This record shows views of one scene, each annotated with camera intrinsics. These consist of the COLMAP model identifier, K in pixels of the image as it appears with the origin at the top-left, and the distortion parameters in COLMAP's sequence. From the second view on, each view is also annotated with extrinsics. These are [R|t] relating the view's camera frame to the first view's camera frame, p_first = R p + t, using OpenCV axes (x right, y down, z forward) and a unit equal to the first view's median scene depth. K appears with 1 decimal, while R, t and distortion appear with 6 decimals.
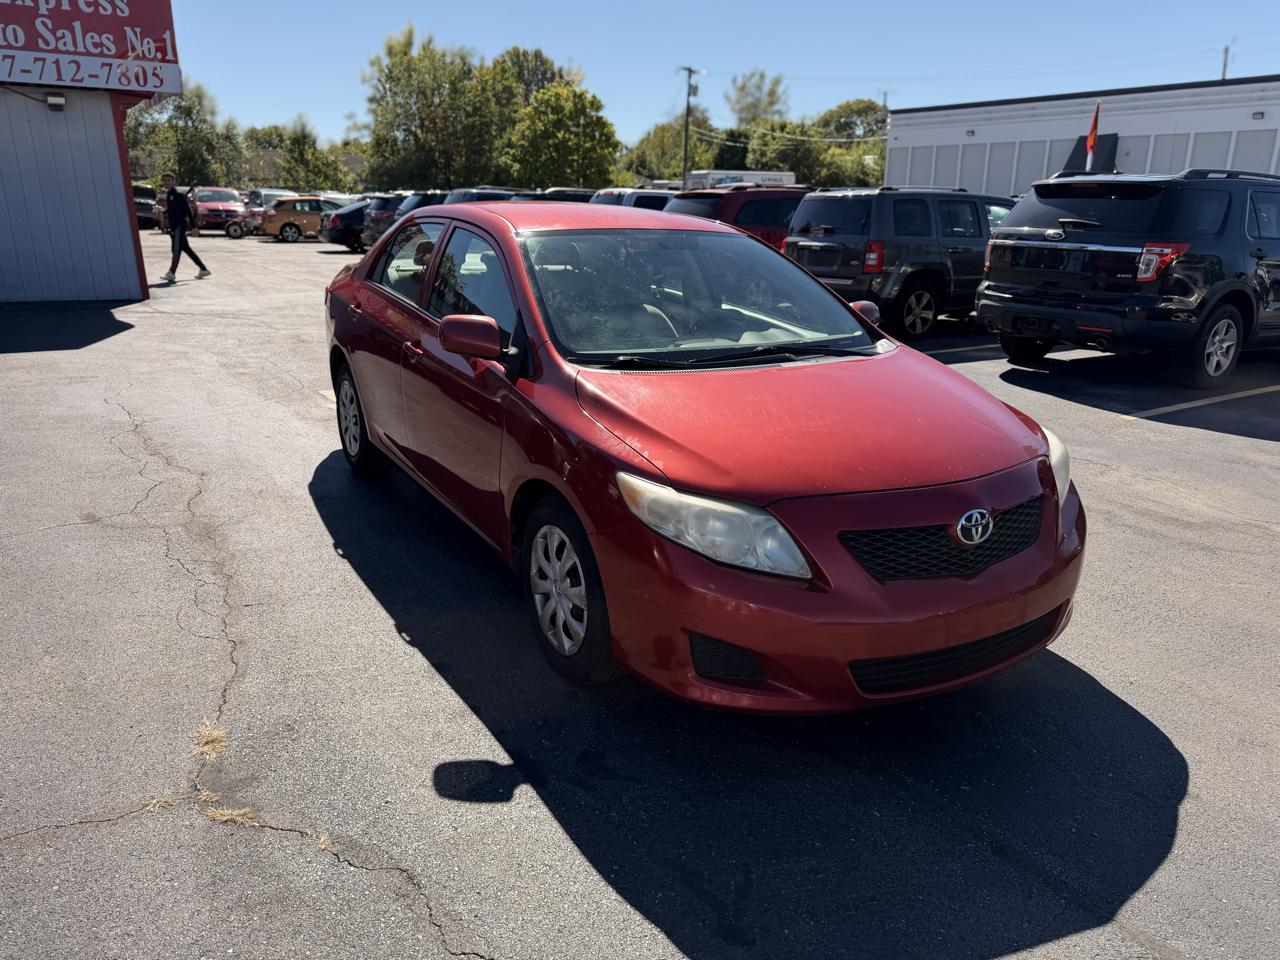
lens RADIAL K [[907.3, 0, 646.4], [0, 907.3, 490.7], [0, 0, 1]] dist [0.020035, -0.027017]
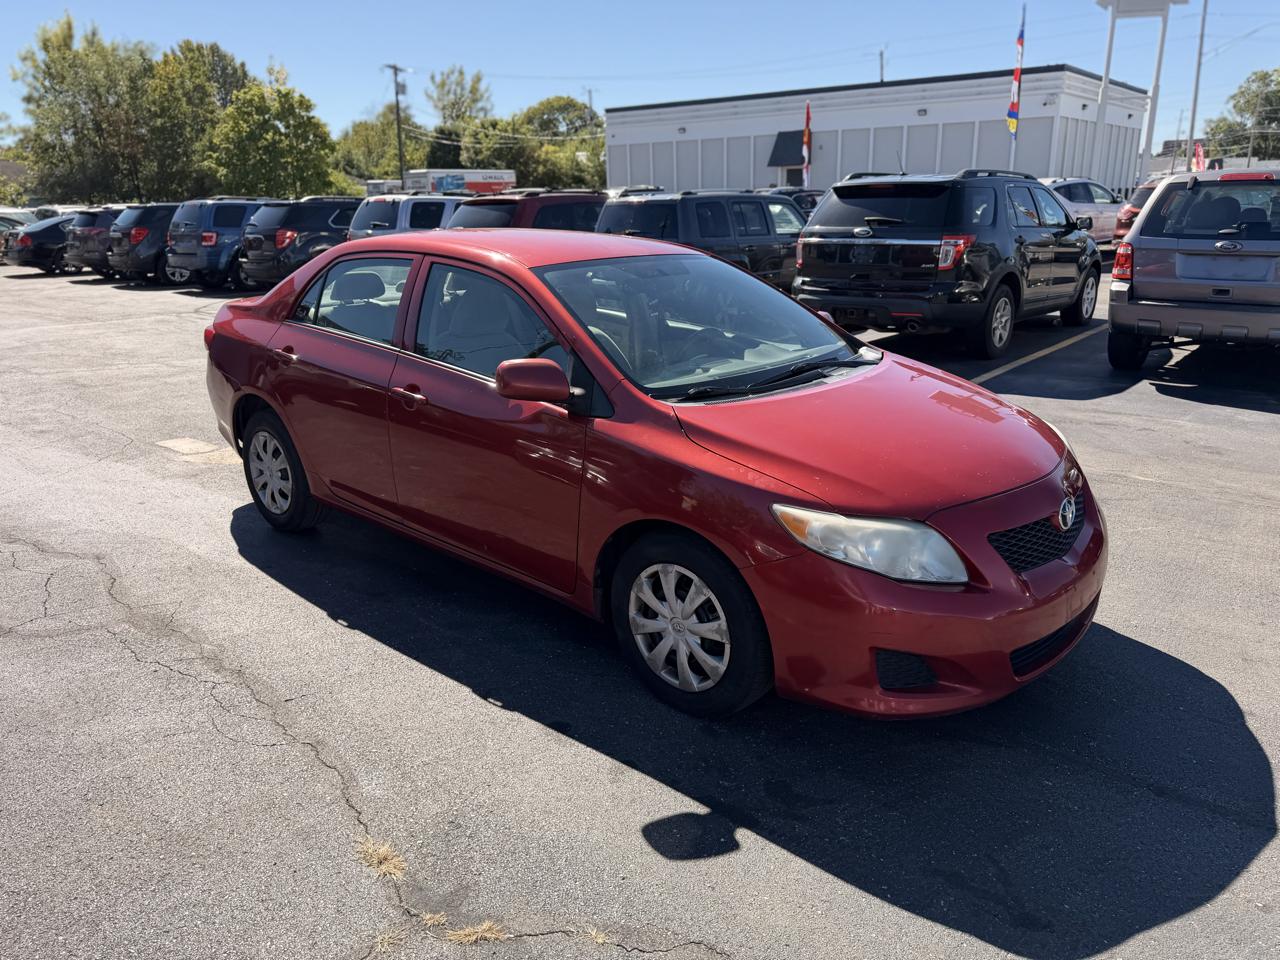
lens RADIAL K [[907.3, 0, 646.5], [0, 907.3, 473.2], [0, 0, 1]] dist [0.020035, -0.027017]
pose [[0.953530, -0.115960, 0.278089, -0.098694], [0.119584, 0.992816, 0.003957, -0.017087], [-0.276550, 0.029482, 0.960547, 0.012150]]
